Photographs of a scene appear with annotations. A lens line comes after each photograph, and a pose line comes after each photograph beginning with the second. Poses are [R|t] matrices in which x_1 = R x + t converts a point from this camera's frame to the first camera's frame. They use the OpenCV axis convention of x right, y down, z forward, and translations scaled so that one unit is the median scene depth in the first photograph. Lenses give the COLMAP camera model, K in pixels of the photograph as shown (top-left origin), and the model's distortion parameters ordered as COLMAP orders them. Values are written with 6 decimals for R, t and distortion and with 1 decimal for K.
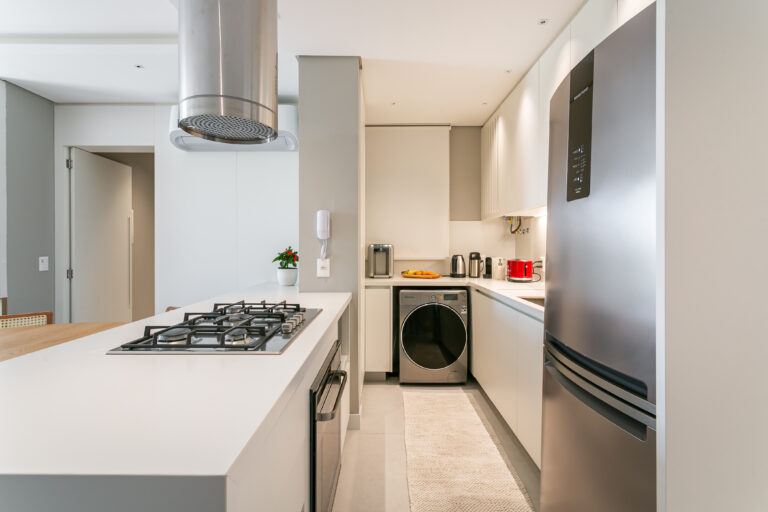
lens RADIAL K [[364.0, 0, 382.6], [0, 364.0, 250.9], [0, 0, 1]] dist [0.001682, 0.000476]
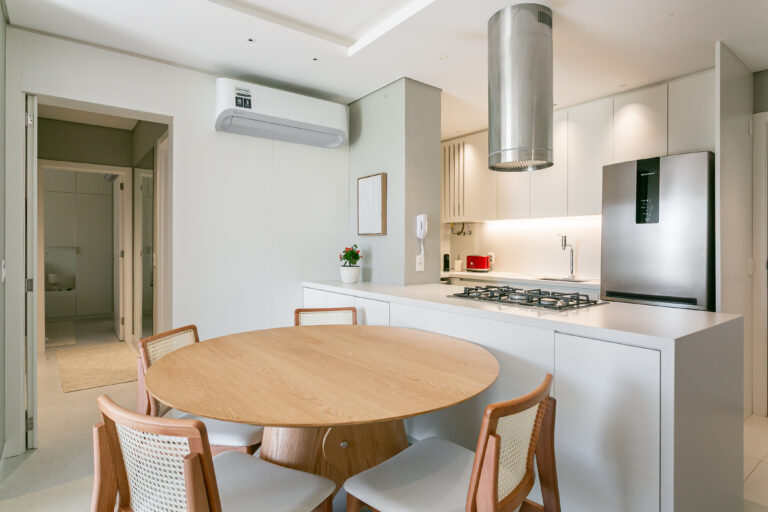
lens RADIAL K [[424.0, 0, 384.0], [0, 424.0, 256.0], [0, 0, 1]] dist [-0.005418, -0.001418]
pose [[0.791797, -0.014418, 0.610614, -0.837960], [0.005936, 0.999856, 0.015911, 0.000041], [-0.610755, -0.008974, 0.791768, -0.006619]]
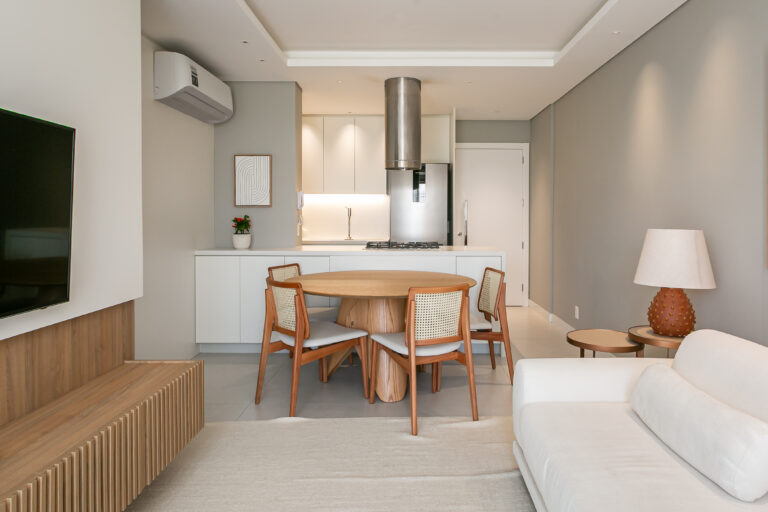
lens RADIAL K [[518.2, 0, 416.3], [0, 518.2, 224.4], [0, 0, 1]] dist [-0.000025, 0.001463]
pose [[-0.013489, -0.019608, 0.999717, -1.728961], [0.005672, 0.999790, 0.019686, -0.010233], [-0.999893, 0.005936, -0.013375, 0.419127]]
